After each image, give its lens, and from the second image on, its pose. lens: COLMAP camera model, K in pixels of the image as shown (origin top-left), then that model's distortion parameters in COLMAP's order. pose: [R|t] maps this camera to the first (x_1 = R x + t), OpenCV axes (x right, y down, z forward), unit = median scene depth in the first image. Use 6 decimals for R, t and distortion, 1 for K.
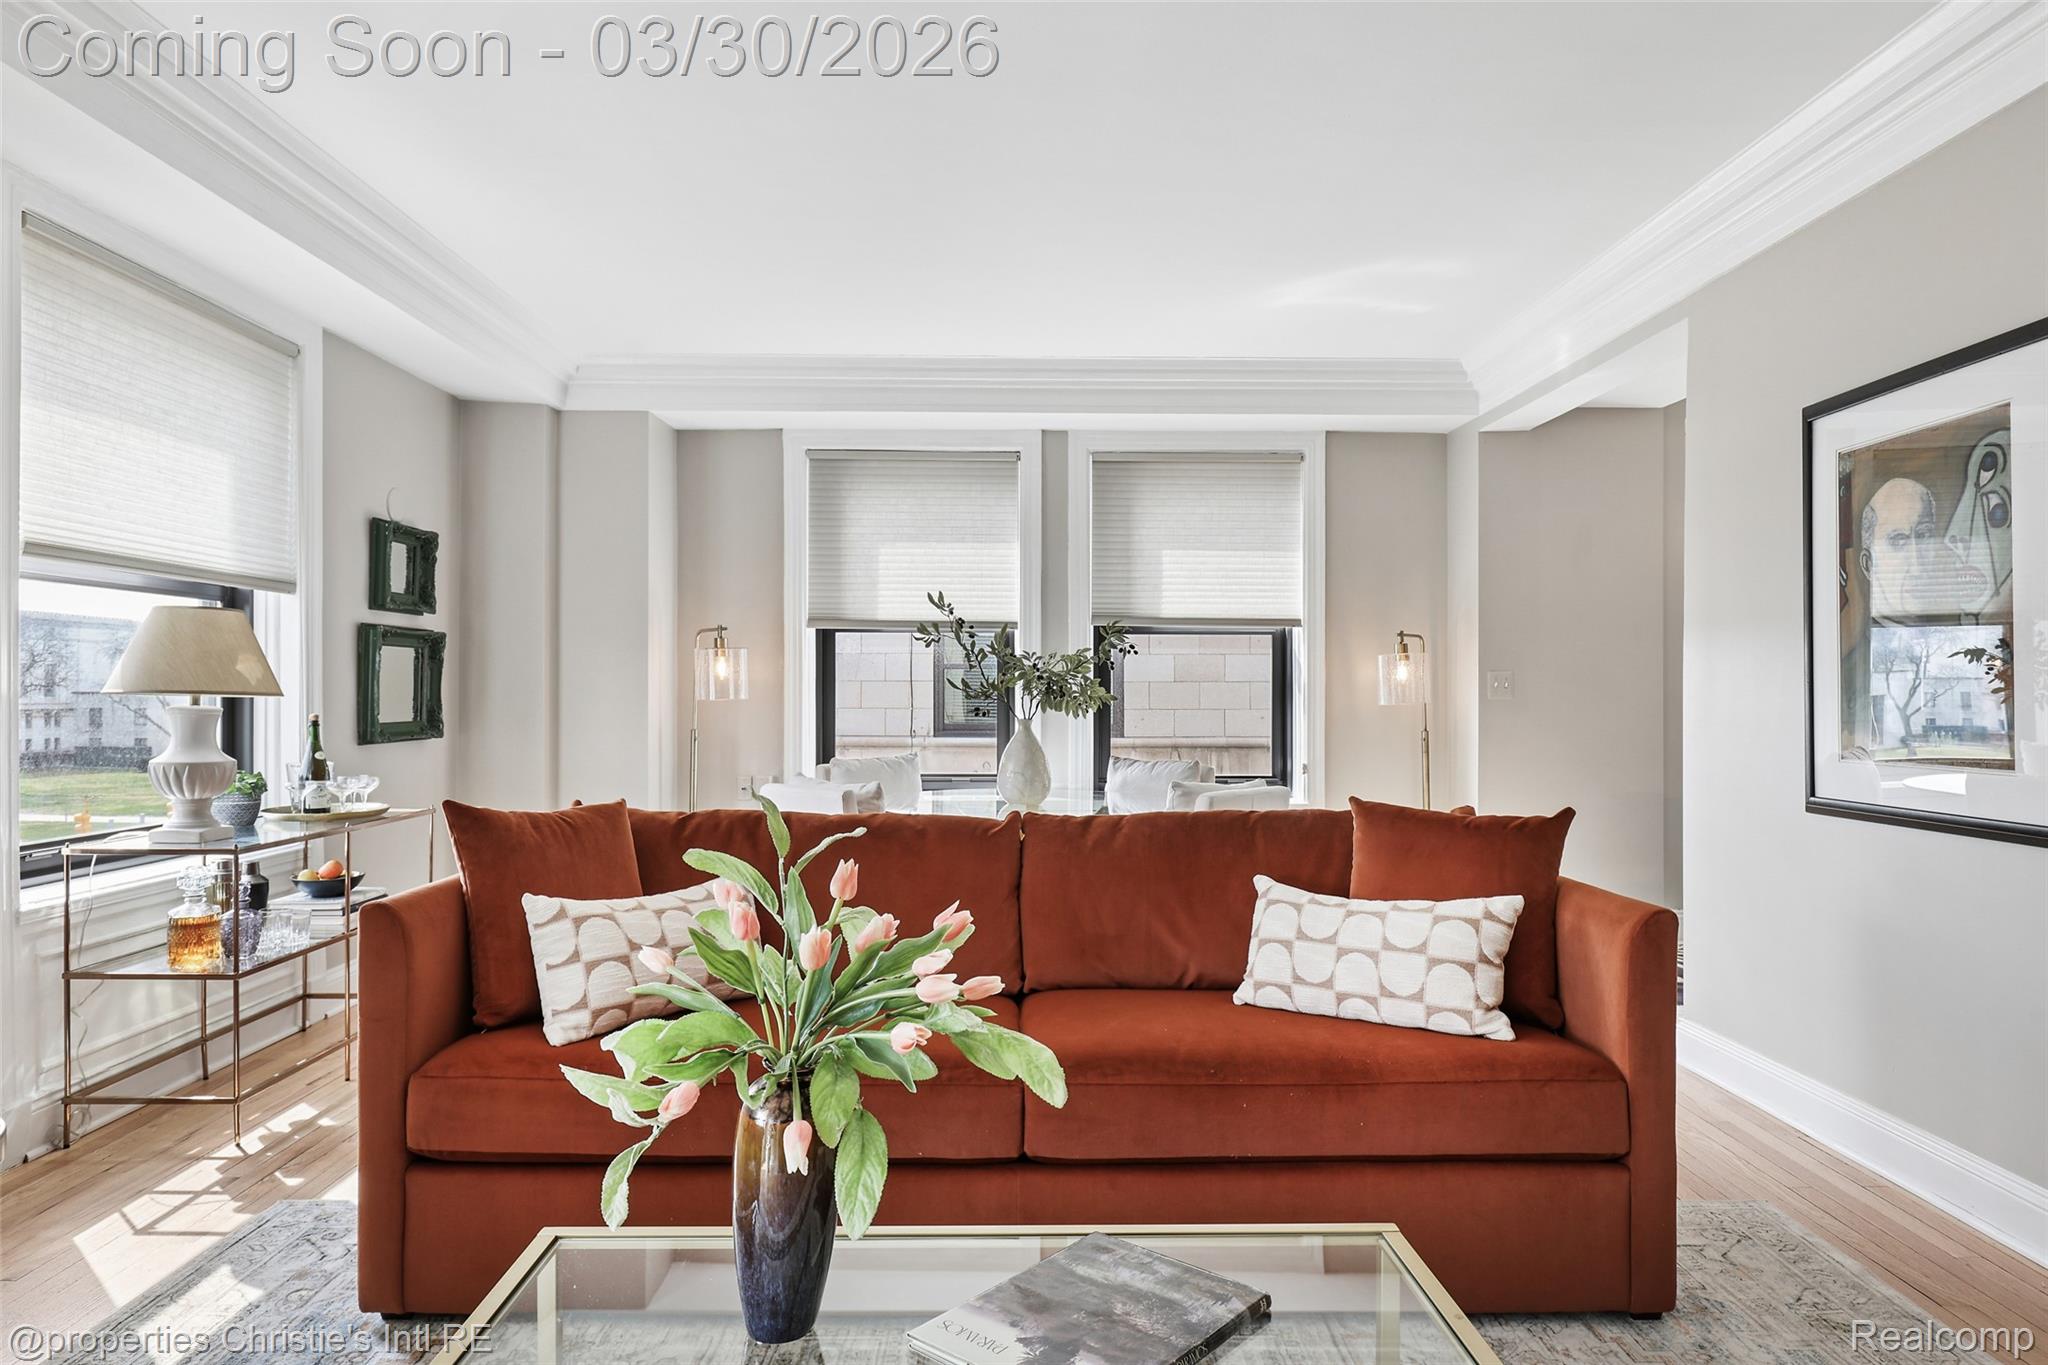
lens RADIAL K [[1237.8, 0, 1017.4], [0, 1237.8, 691.2], [0, 0, 1]] dist [-0.002420, -0.000130]
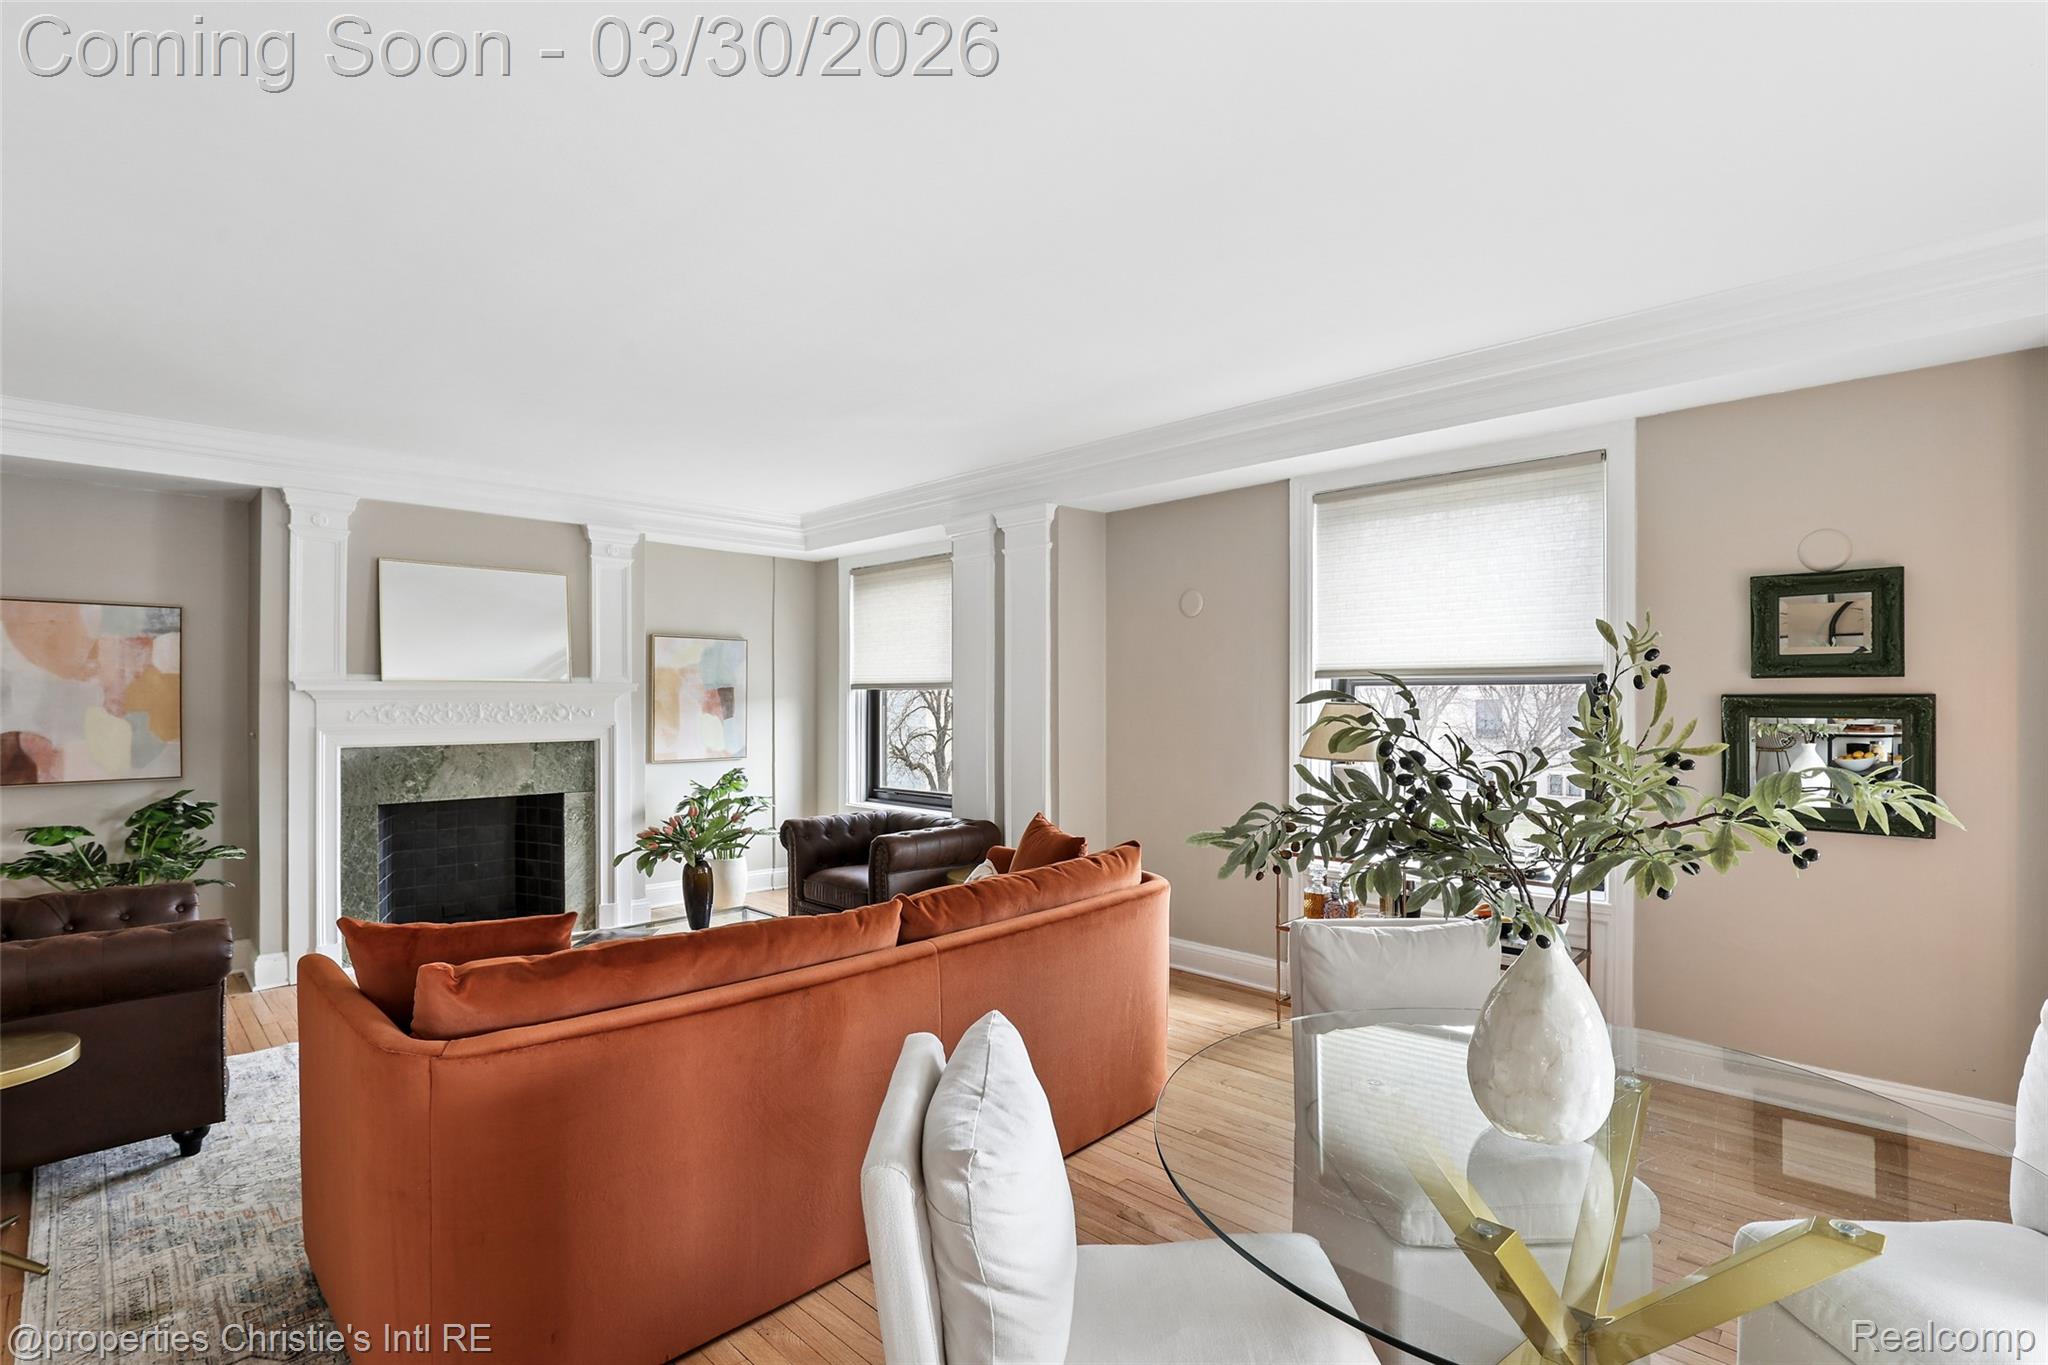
lens RADIAL K [[949.8, 0, 1019.0], [0, 949.8, 690.3], [0, 0, 1]] dist [-0.029122, 0.000709]
pose [[-0.701672, -0.009273, -0.712440, 0.349866], [-0.001708, 0.999934, -0.011332, -0.048485], [0.712498, -0.006734, -0.701642, 1.110402]]
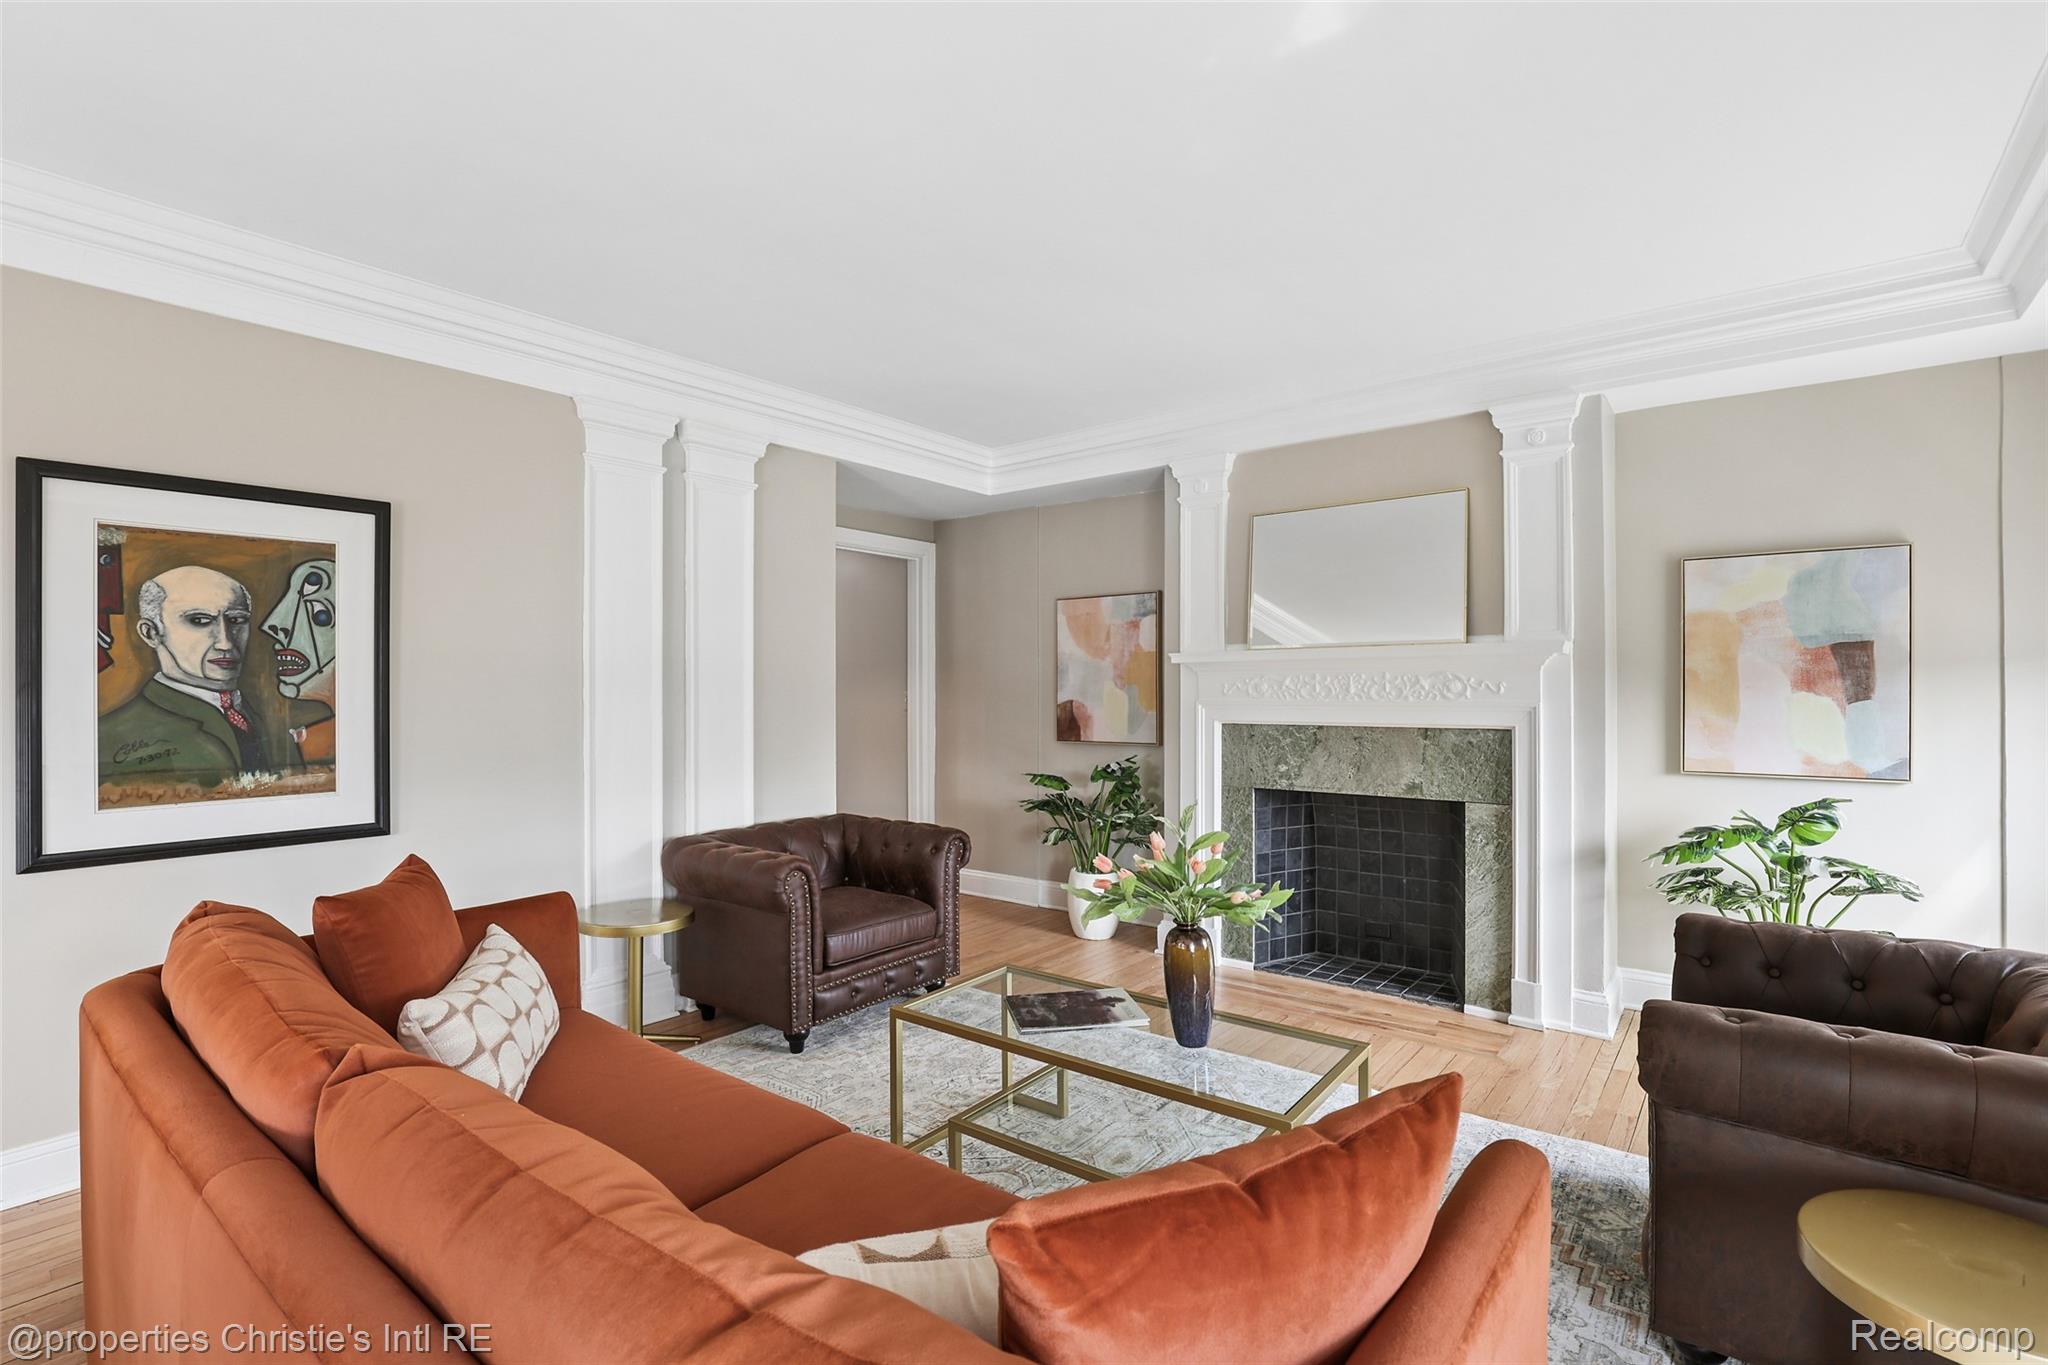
lens RADIAL K [[940.5, 0, 1026.3], [0, 940.5, 682.4], [0, 0, 1]] dist [-0.025369, 0.000771]
pose [[-0.781712, 0.003764, 0.623629, -0.301995], [0.001438, 0.999990, -0.004233, -0.034207], [-0.623638, -0.002412, -0.781709, 0.754293]]
